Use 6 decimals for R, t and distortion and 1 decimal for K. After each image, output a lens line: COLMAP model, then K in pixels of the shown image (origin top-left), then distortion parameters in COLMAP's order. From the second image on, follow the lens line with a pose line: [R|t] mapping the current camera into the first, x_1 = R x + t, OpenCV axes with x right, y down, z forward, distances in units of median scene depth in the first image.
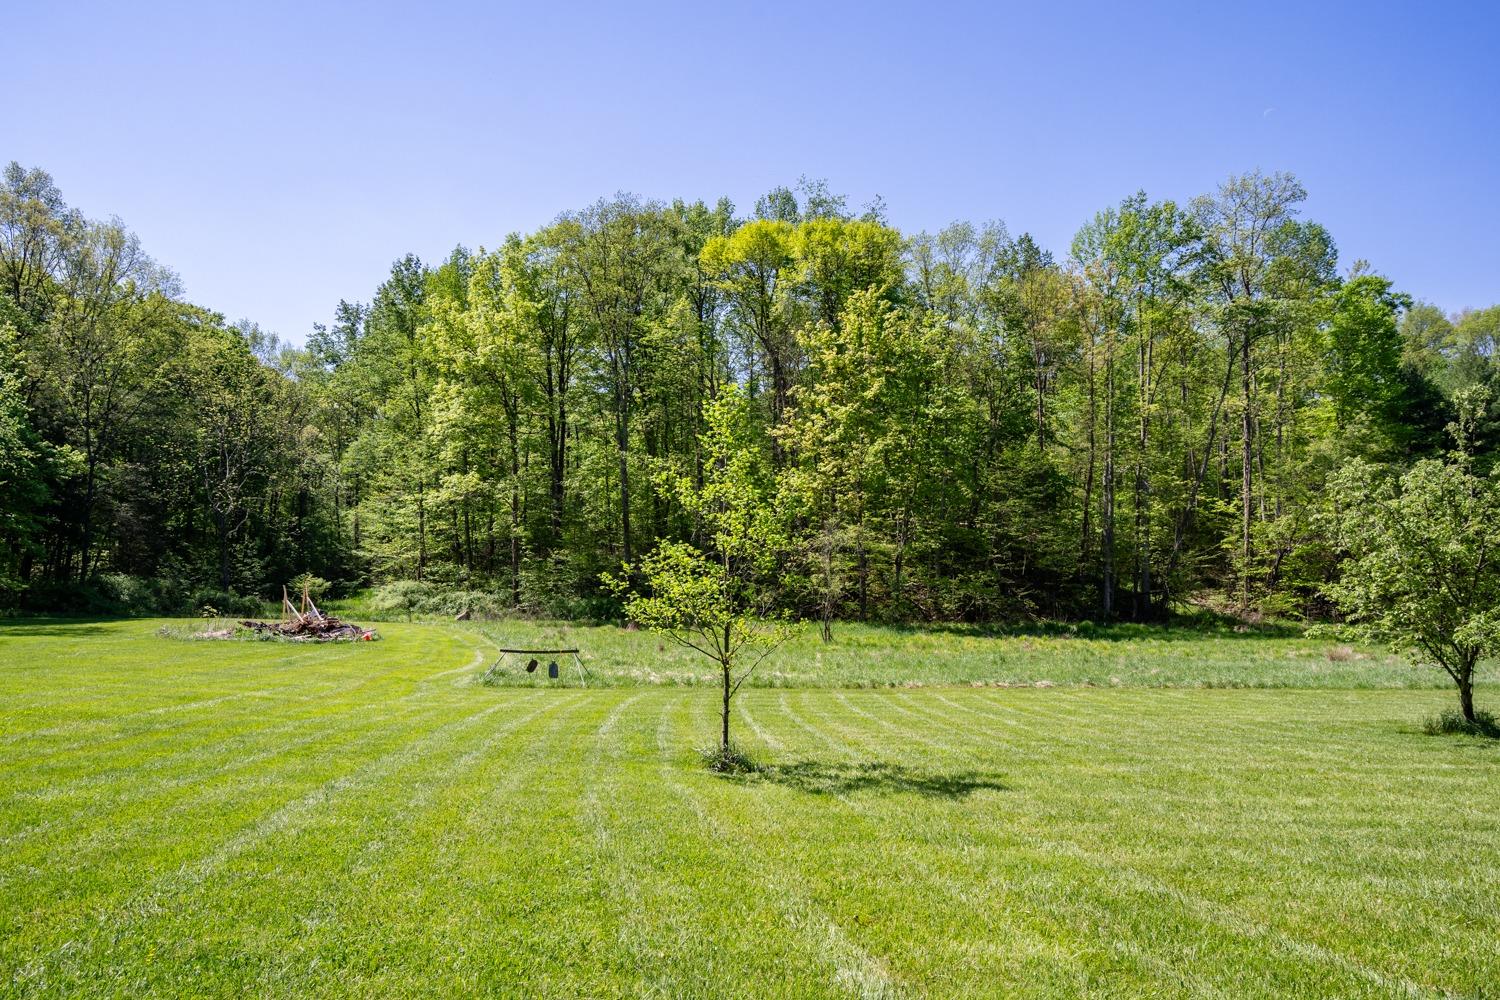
lens RADIAL K [[1033.8, 0, 763.8], [0, 1033.8, 490.6], [0, 0, 1]] dist [0.010463, 0.005557]
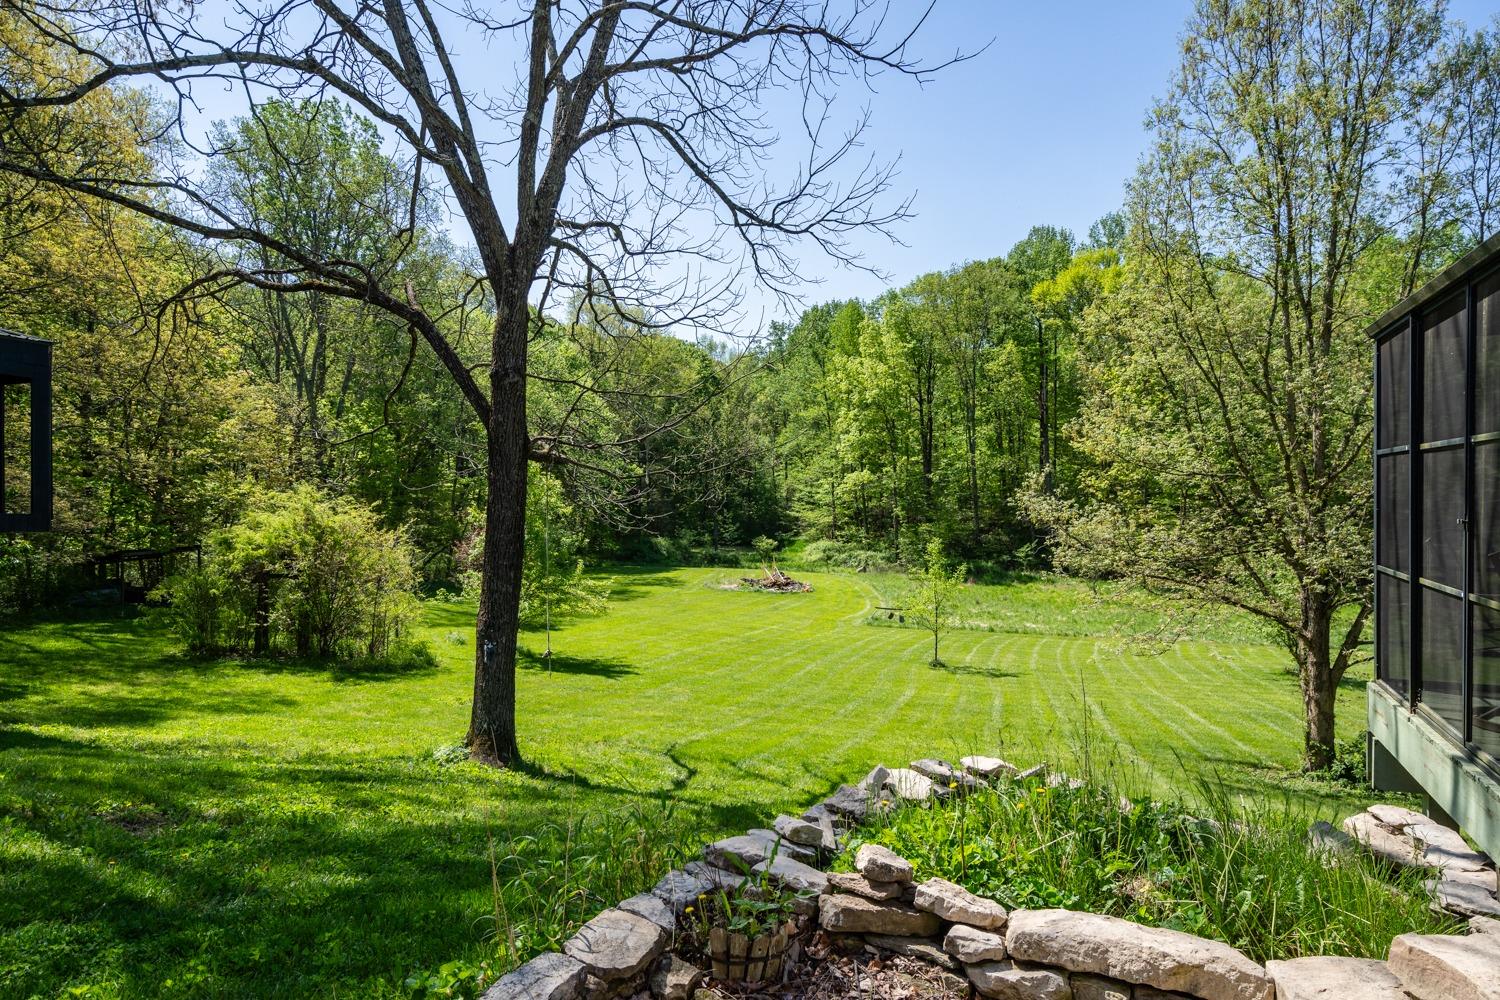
lens RADIAL K [[1033.8, 0, 745.1], [0, 1033.8, 497.0], [0, 0, 1]] dist [0.010463, 0.005557]
pose [[0.920631, 0.001970, -0.390430, 0.130257], [0.031516, 0.996349, 0.079342, -0.100020], [0.389160, -0.085350, 0.917207, -0.404843]]
